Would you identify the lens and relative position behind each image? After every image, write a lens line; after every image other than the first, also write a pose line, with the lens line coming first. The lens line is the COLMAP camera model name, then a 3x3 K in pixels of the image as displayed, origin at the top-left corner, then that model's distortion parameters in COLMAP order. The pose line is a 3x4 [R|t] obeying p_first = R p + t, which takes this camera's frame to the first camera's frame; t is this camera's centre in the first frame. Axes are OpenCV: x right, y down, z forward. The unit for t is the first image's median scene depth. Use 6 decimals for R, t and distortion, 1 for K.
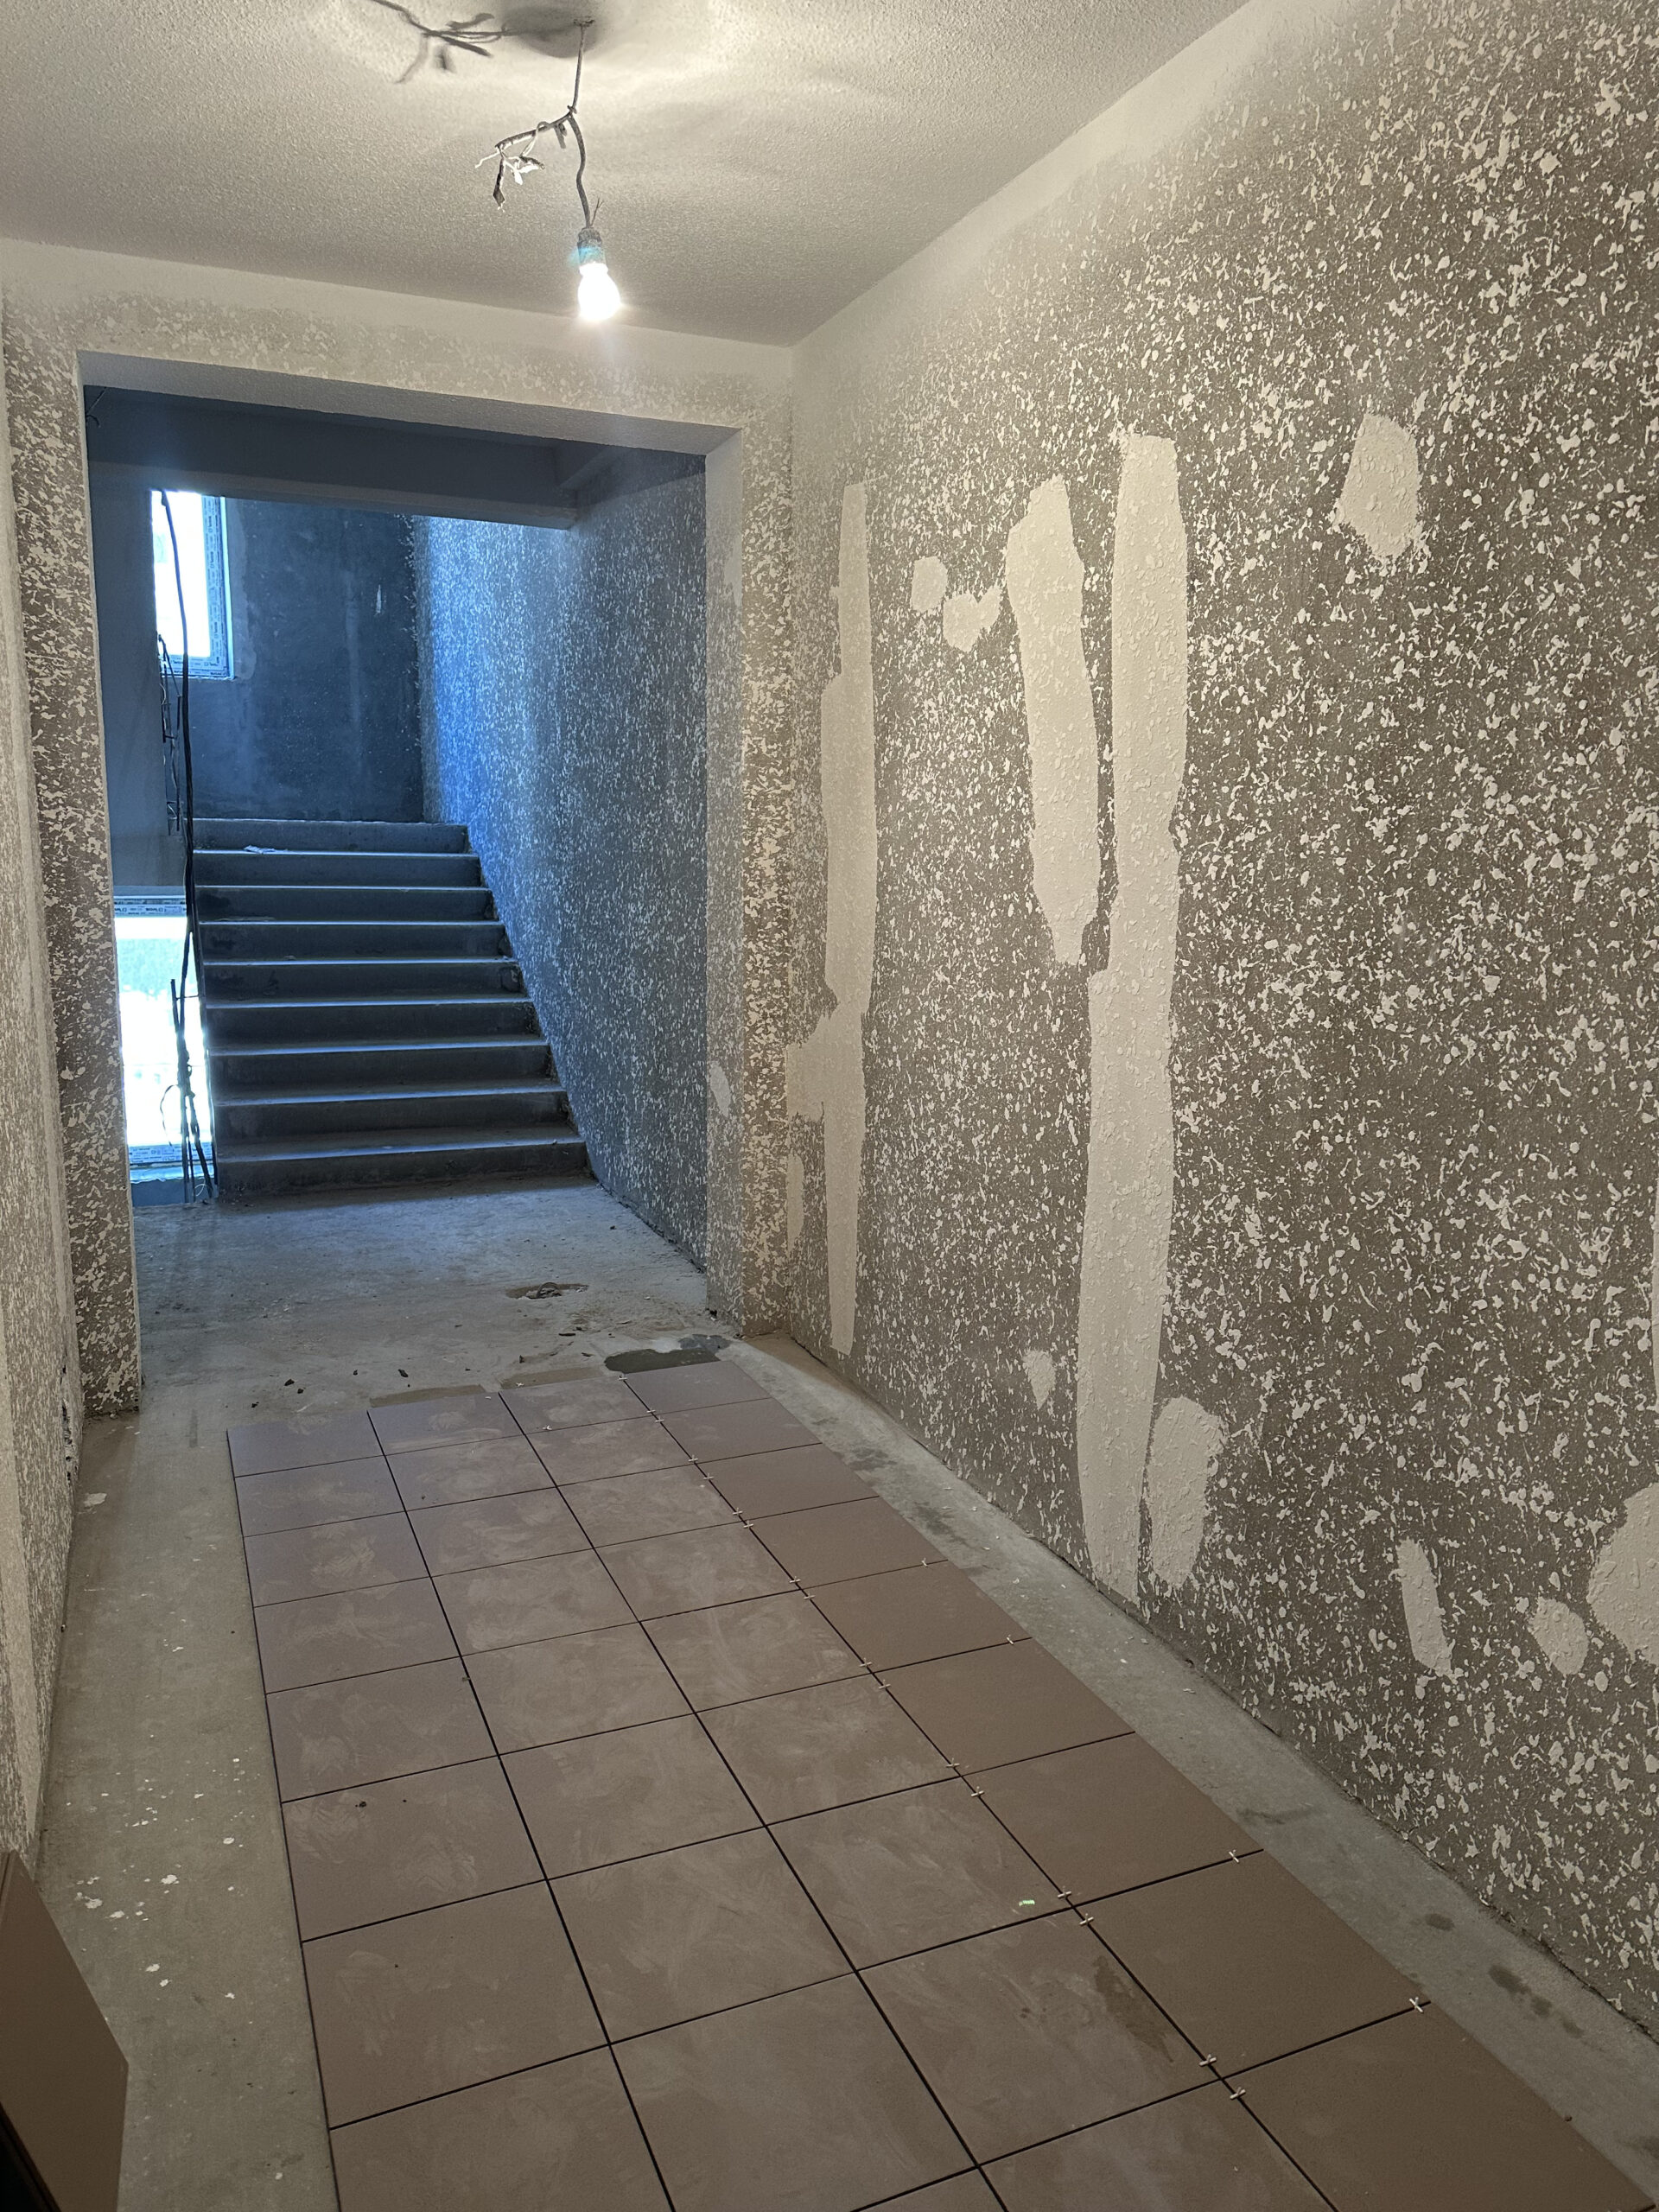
lens RADIAL K [[1558.8, 0, 859.5], [0, 1558.8, 1110.4], [0, 0, 1]] dist [0.066258, -0.063326]
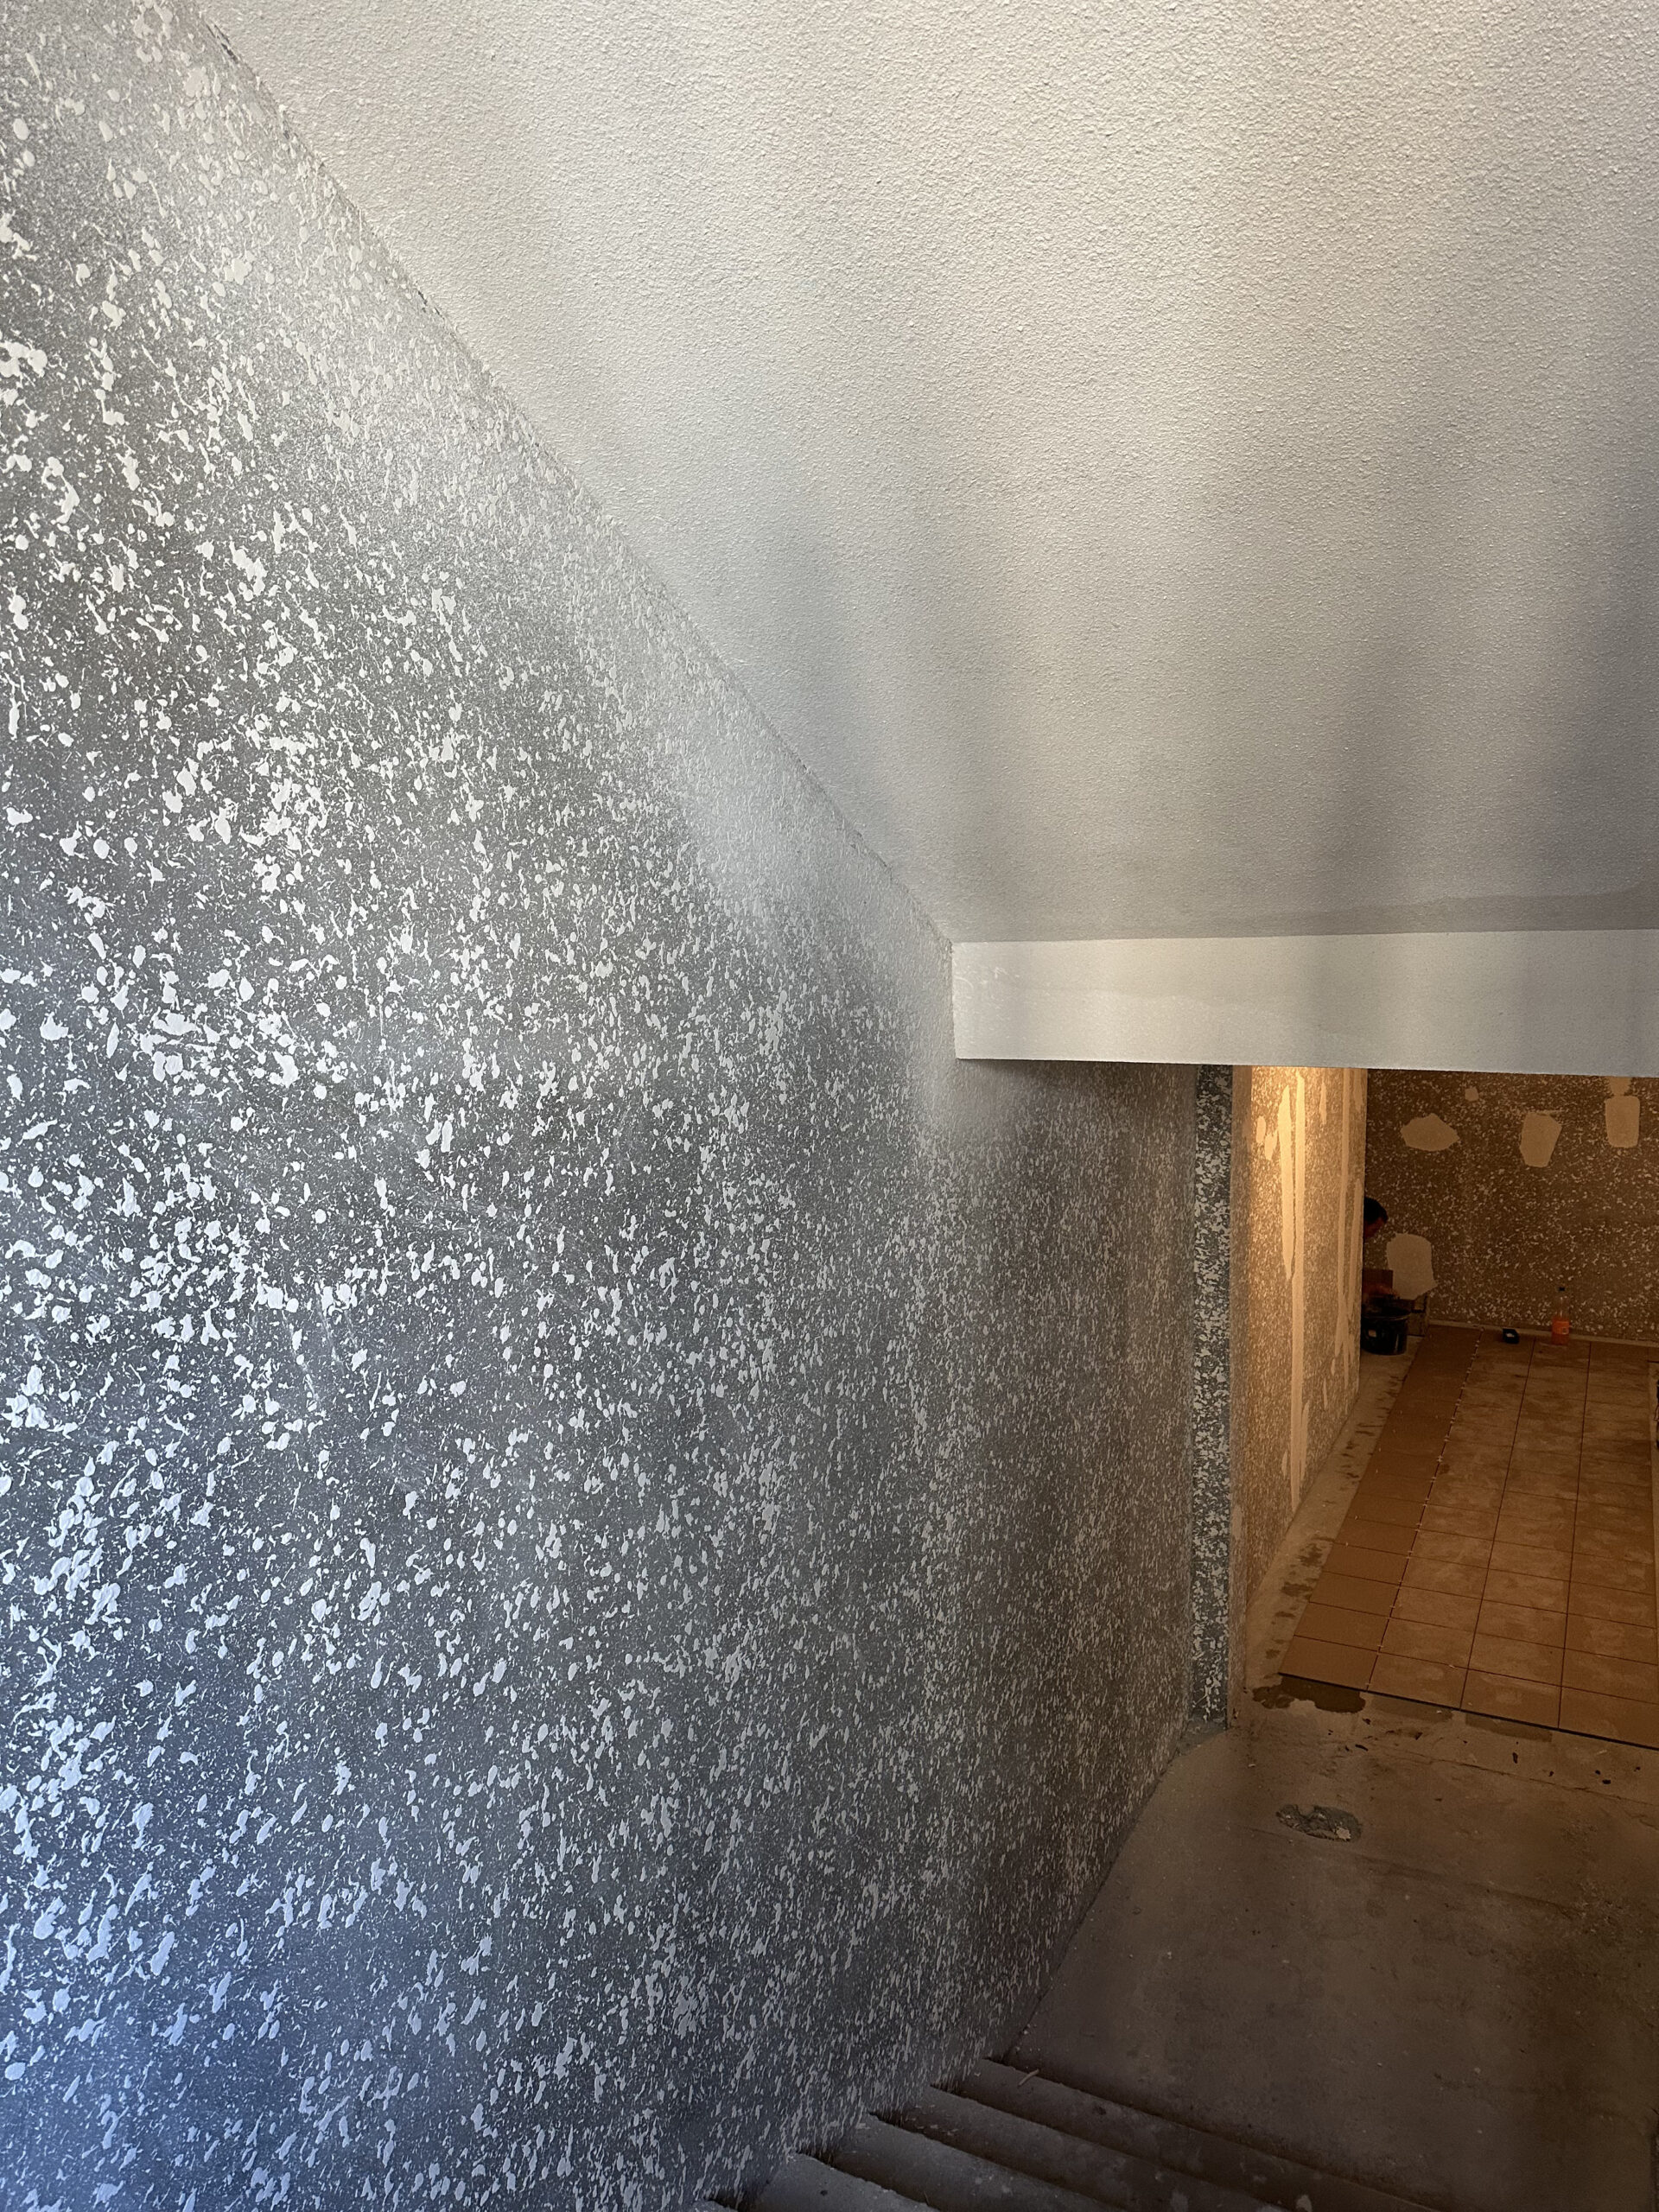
lens RADIAL K [[1558.8, 0, 859.5], [0, 1558.8, 1110.4], [0, 0, 1]] dist [0.066258, -0.063326]
pose [[-0.644239, -0.098717, 0.758427, -1.155252], [0.145282, 0.957785, 0.248074, -0.969949], [-0.750899, 0.270005, -0.602700, 2.699054]]
